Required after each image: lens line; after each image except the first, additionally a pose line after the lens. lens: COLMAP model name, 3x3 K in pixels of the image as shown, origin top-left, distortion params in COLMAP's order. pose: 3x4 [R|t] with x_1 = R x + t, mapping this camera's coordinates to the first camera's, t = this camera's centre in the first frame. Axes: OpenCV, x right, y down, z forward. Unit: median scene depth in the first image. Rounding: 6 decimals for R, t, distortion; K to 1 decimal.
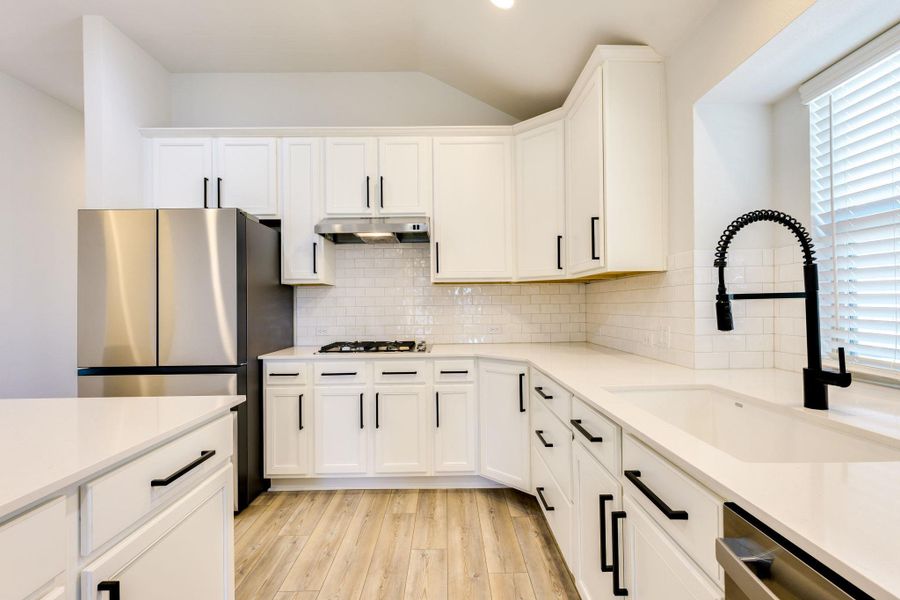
lens RADIAL K [[365.1, 0, 450.0], [0, 365.1, 300.0], [0, 0, 1]] dist [-0.001395, -0.000260]
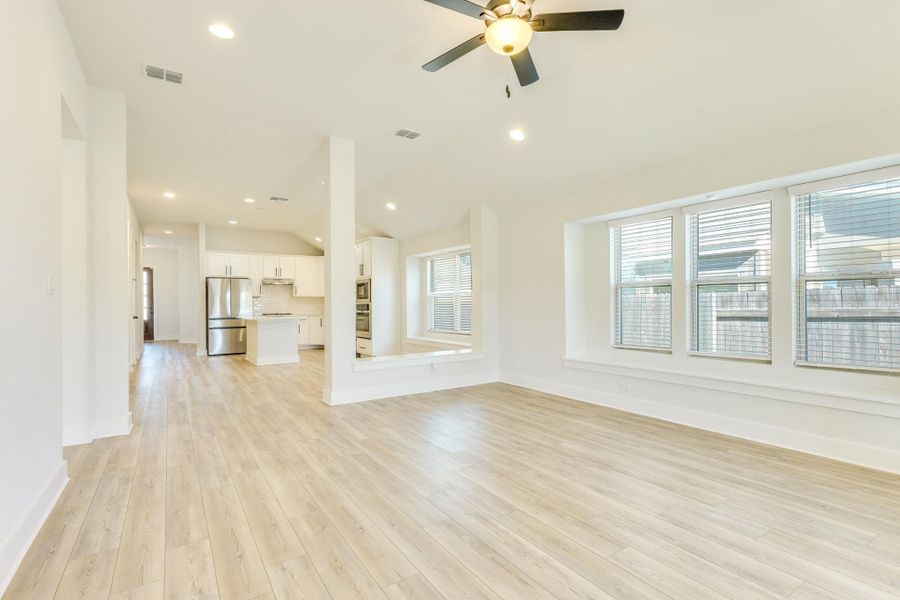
lens RADIAL K [[428.5, 0, 450.0], [0, 428.5, 300.0], [0, 0, 1]] dist [-0.001458, -0.000345]
pose [[0.843184, 0.012000, 0.537491, -1.057746], [-0.011351, 0.999925, -0.004518, -0.013501], [-0.537505, -0.002291, 0.843257, -3.522380]]
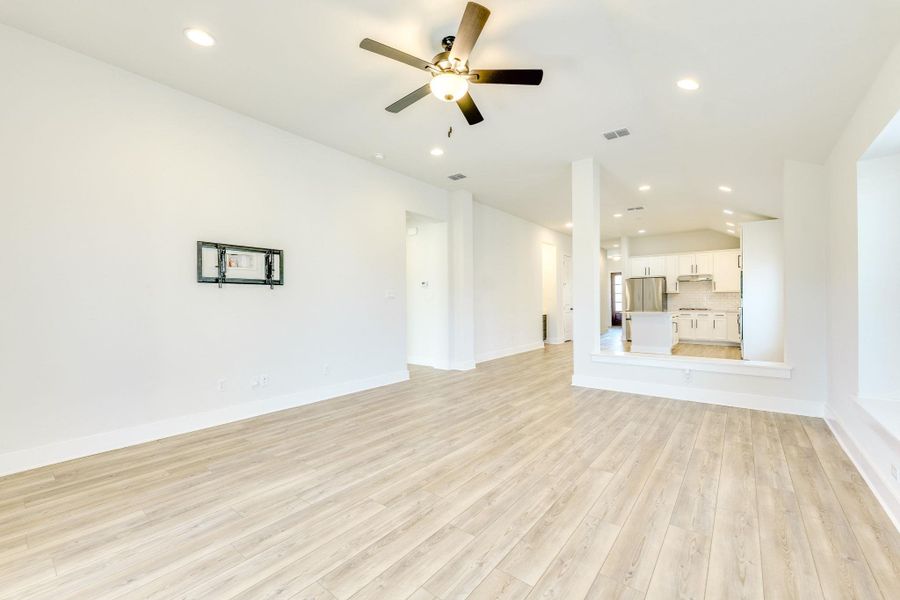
lens RADIAL K [[365.1, 0, 450.0], [0, 365.1, 300.0], [0, 0, 1]] dist [-0.001395, -0.000260]
pose [[0.776908, 0.005057, -0.629594, 0.209711], [0.005253, 0.999881, 0.014512, -0.037855], [0.629593, -0.014582, 0.776788, -3.568784]]
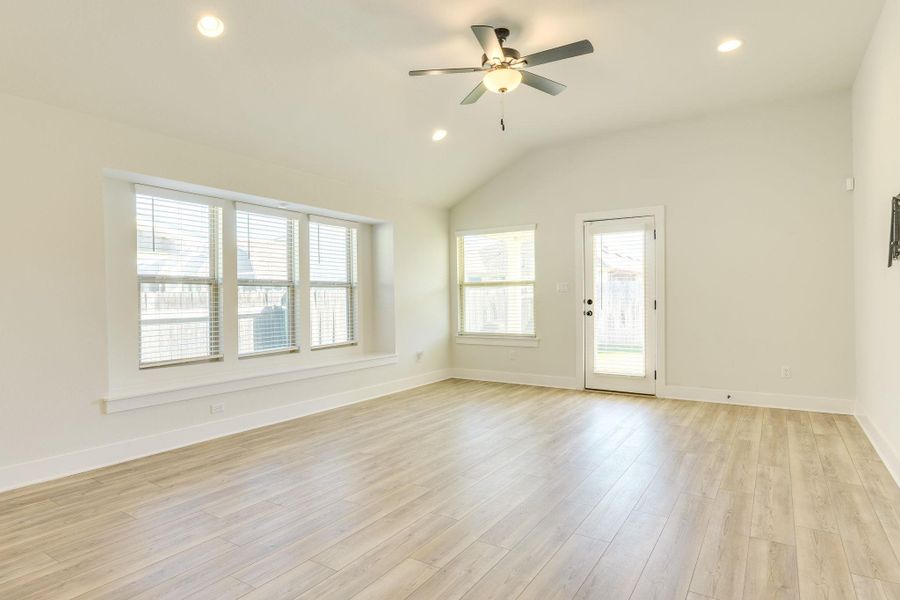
lens RADIAL K [[500.8, 0, 450.0], [0, 500.8, 300.0], [0, 0, 1]] dist [-0.005292, -0.000667]
pose [[-0.830302, 0.023701, 0.556810, -1.064200], [0.016798, 0.999706, -0.017504, 0.012006], [-0.557061, -0.005180, -0.830455, -1.558632]]
